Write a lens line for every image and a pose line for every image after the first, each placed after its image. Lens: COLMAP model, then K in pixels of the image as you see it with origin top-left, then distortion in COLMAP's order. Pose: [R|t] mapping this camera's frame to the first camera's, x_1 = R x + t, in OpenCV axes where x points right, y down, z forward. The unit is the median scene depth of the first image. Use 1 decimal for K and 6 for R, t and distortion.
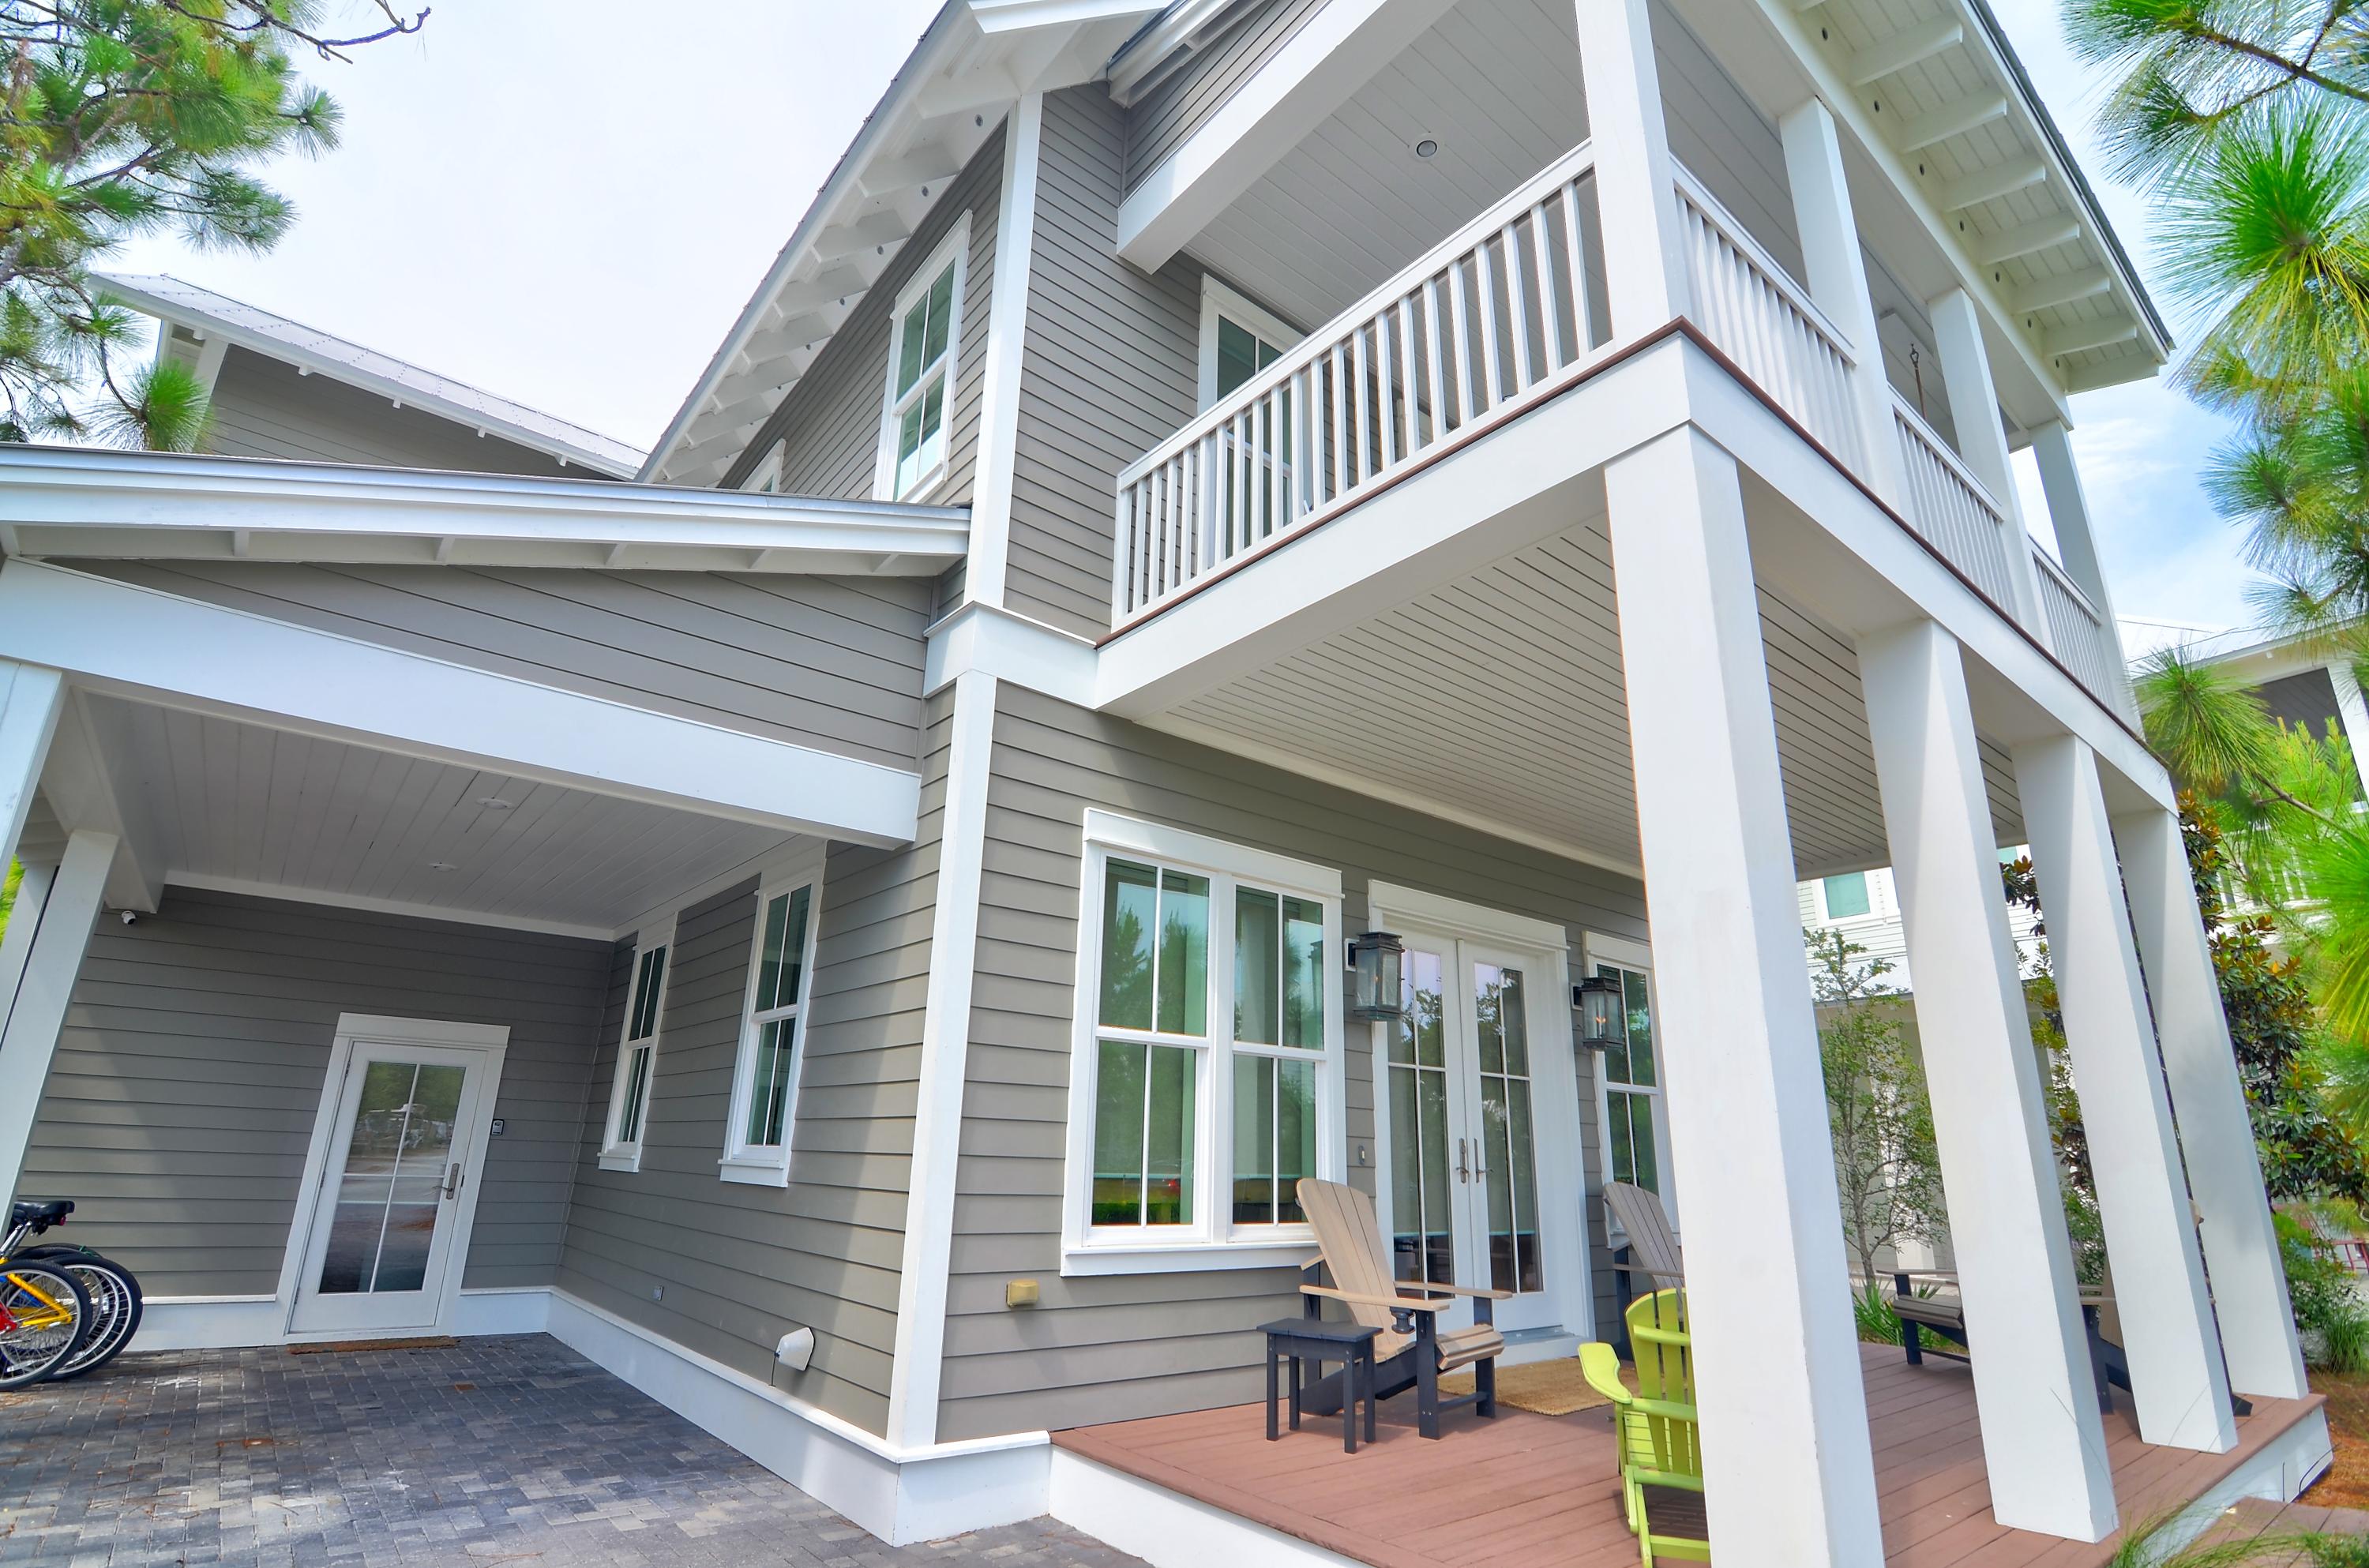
lens RADIAL K [[1146.5, 0, 1187.3], [0, 1146.5, 789.3], [0, 0, 1]] dist [0.000011, -0.019178]
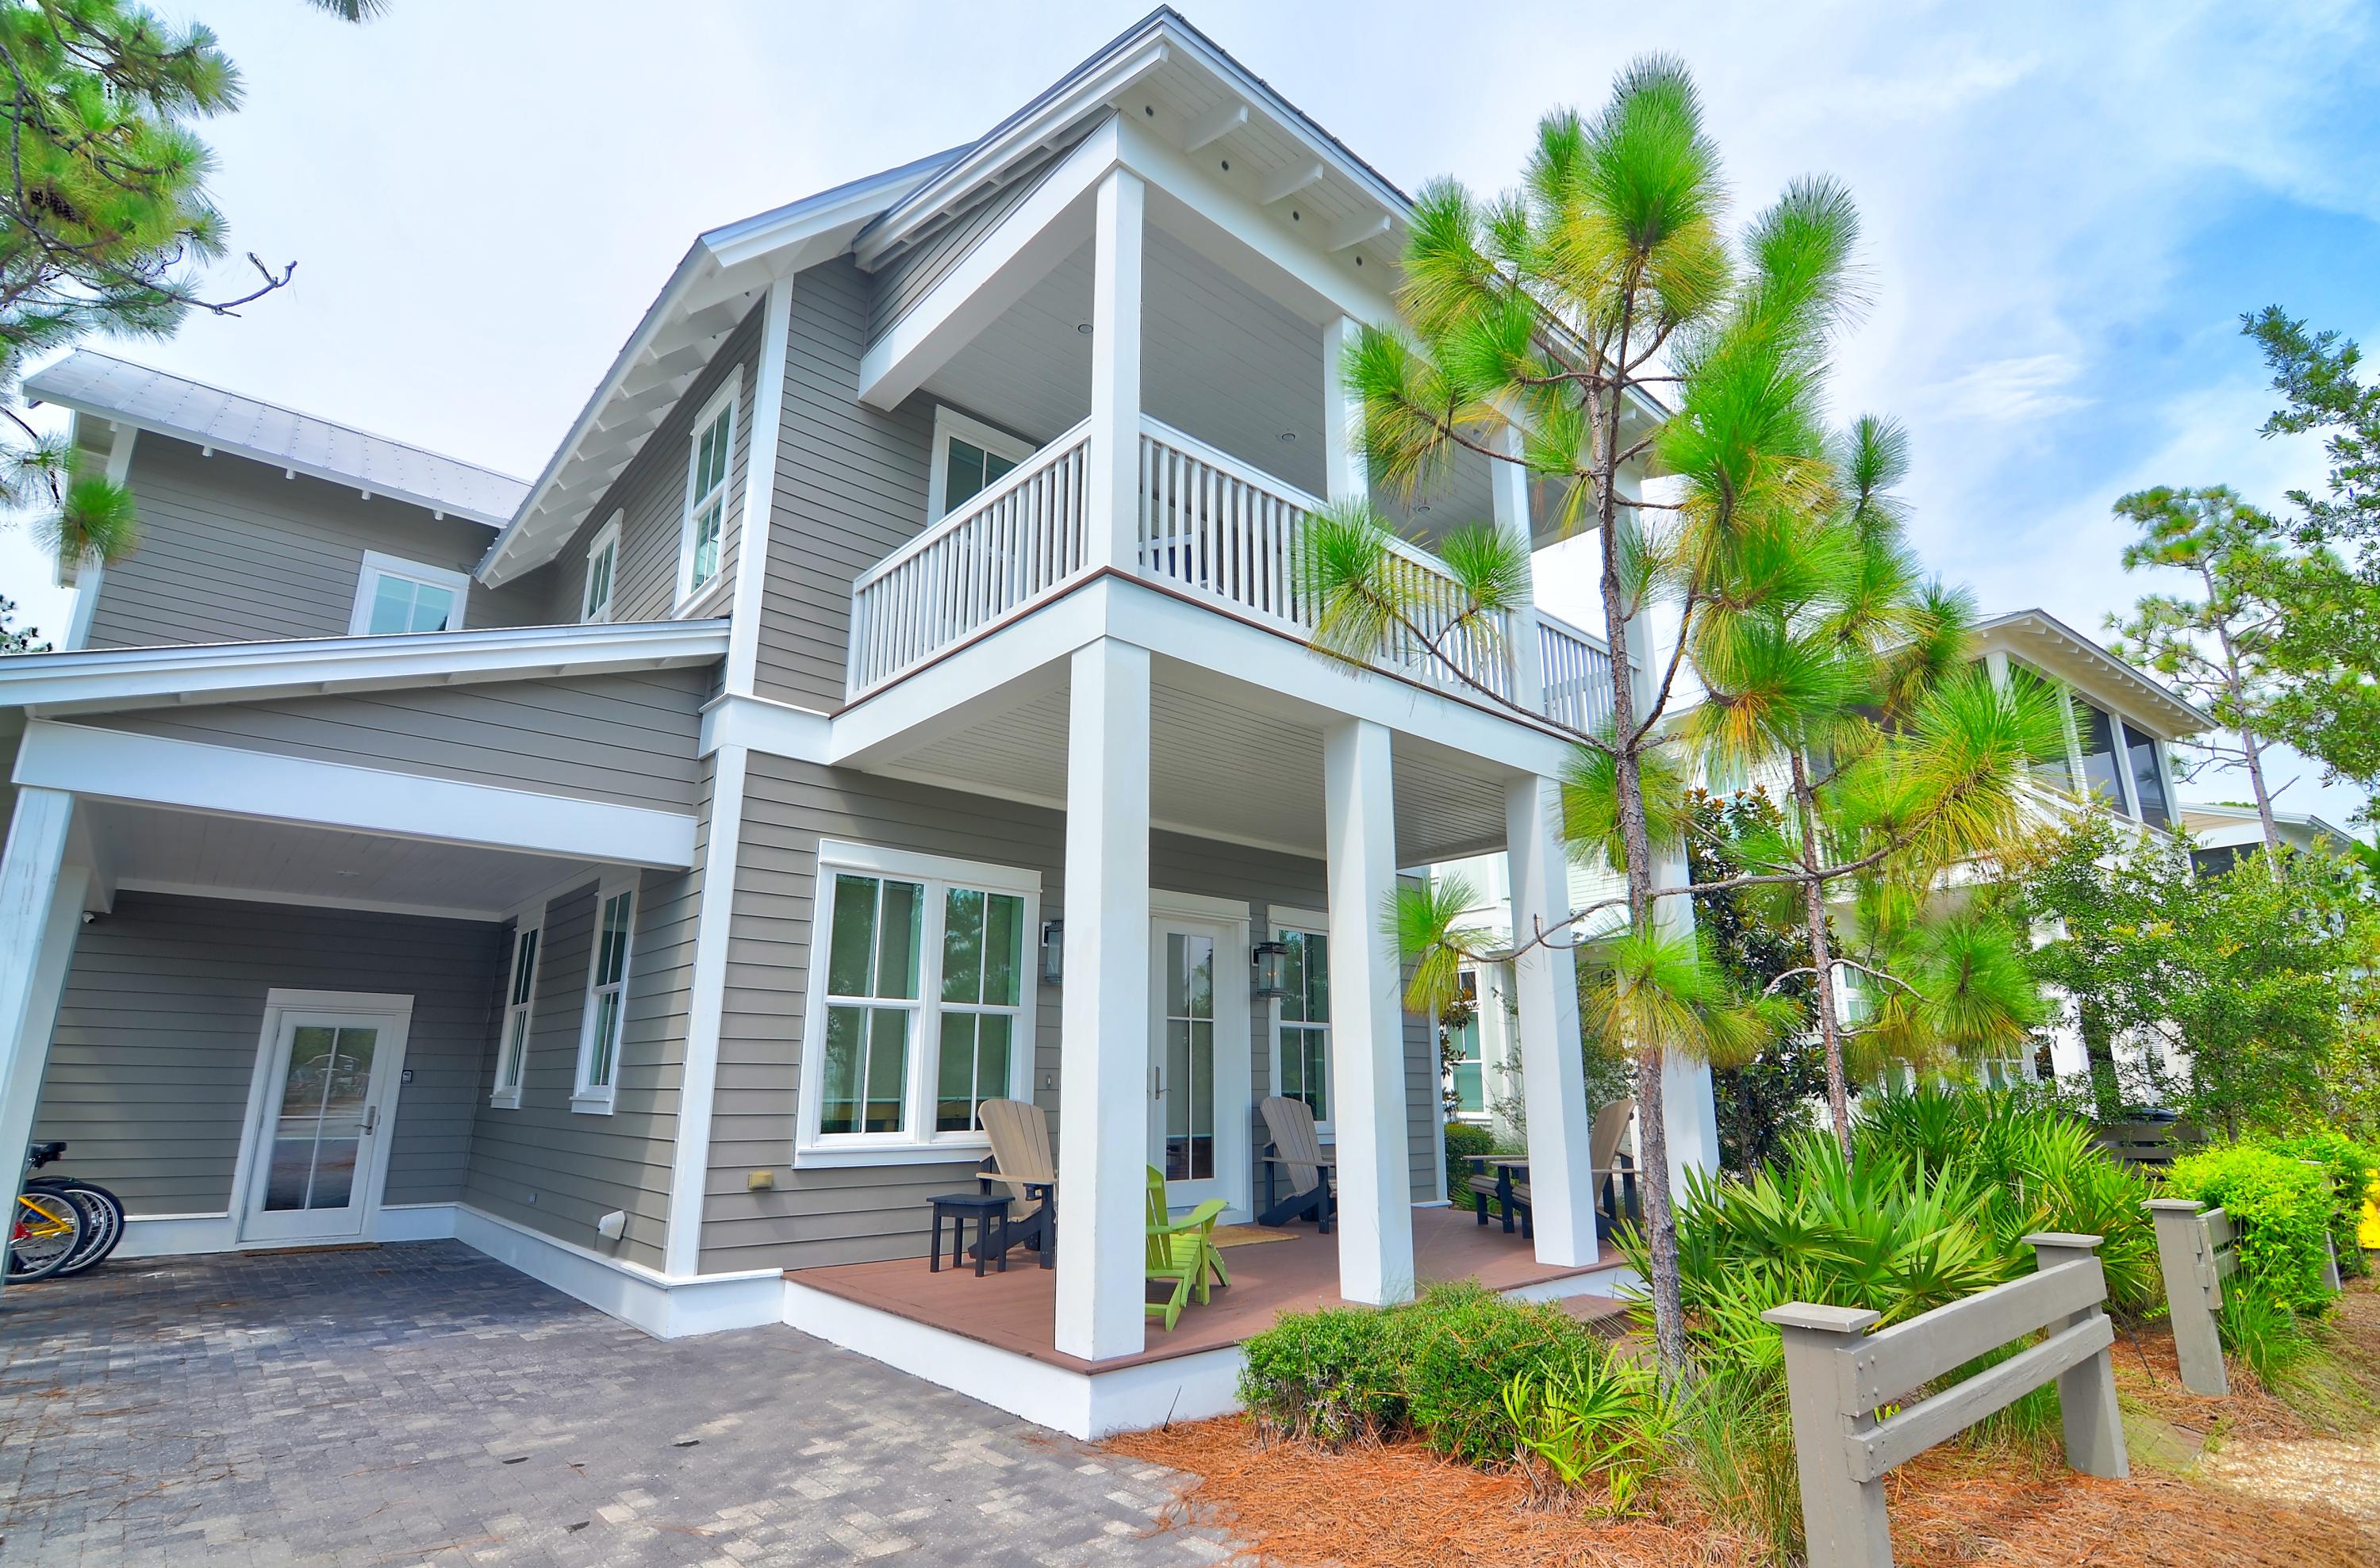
lens RADIAL K [[1135.9, 0, 1181.3], [0, 1135.9, 790.2], [0, 0, 1]] dist [0.000087, -0.017832]
pose [[0.998728, -0.013599, 0.048551, 0.257413], [0.010876, 0.998376, 0.055922, -0.104921], [-0.049233, -0.055323, 0.997254, -0.349759]]
